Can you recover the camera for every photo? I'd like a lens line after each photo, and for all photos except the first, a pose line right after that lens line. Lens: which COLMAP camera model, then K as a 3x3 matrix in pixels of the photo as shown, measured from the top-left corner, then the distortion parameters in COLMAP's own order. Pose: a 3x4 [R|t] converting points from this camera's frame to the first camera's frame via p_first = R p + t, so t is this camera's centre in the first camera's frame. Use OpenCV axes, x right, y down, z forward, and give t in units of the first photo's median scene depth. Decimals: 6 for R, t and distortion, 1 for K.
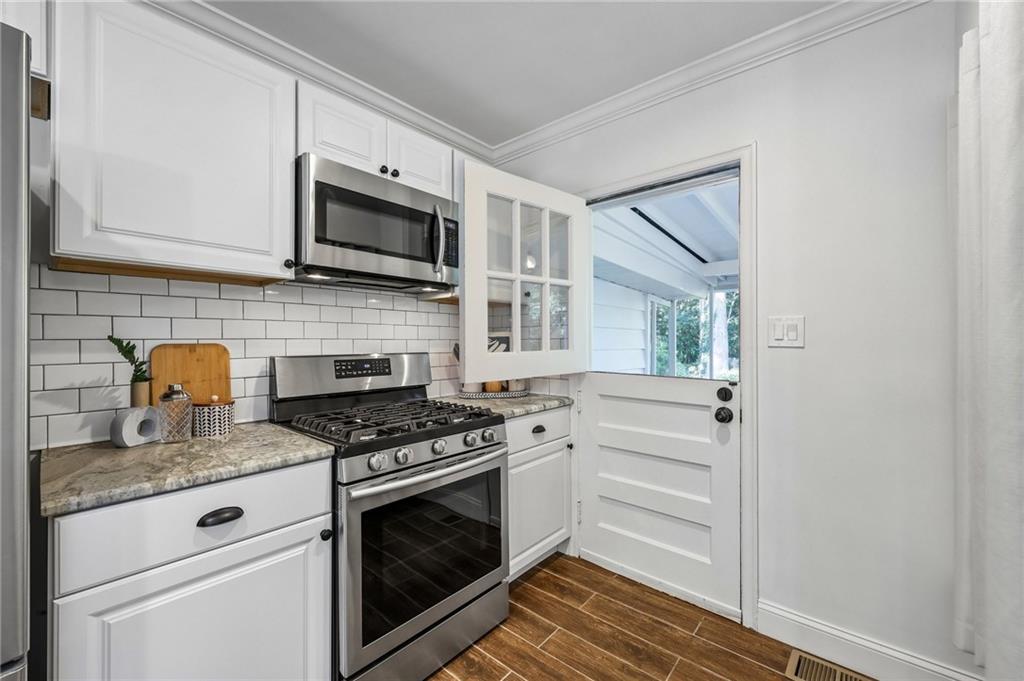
lens RADIAL K [[415.0, 0, 513.0], [0, 415.0, 340.2], [0, 0, 1]] dist [0.002498, -0.000163]
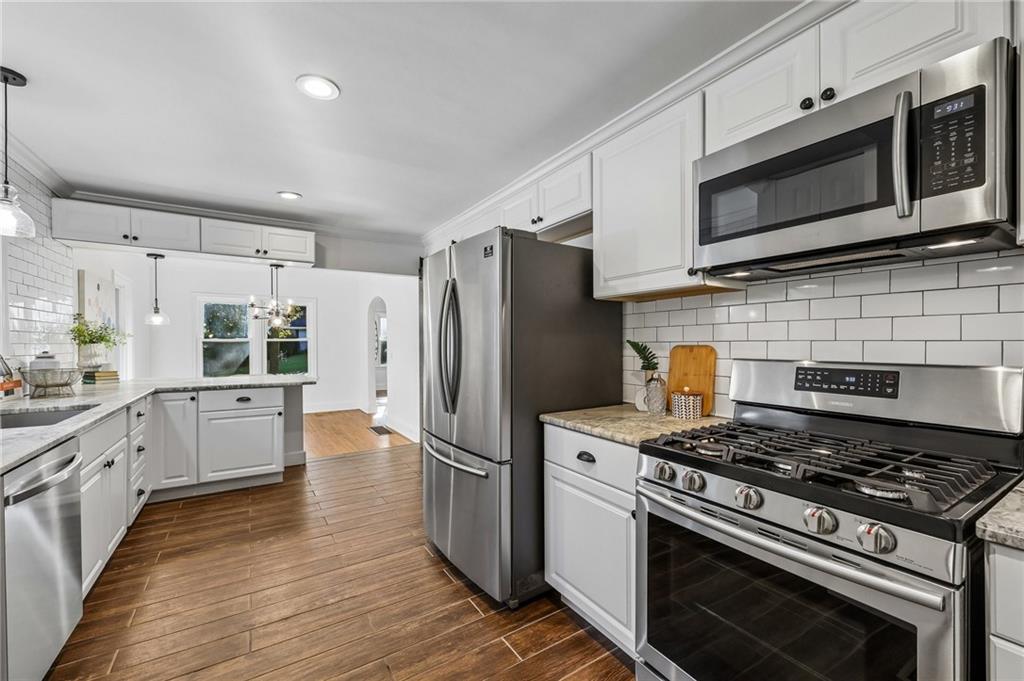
lens RADIAL K [[415.0, 0, 512.0], [0, 415.0, 343.1], [0, 0, 1]] dist [0.002498, -0.000163]
pose [[-0.287691, 0.004963, -0.957711, 0.530867], [0.006366, 0.999974, 0.003270, -0.004868], [0.957702, -0.005156, -0.287715, 0.729950]]
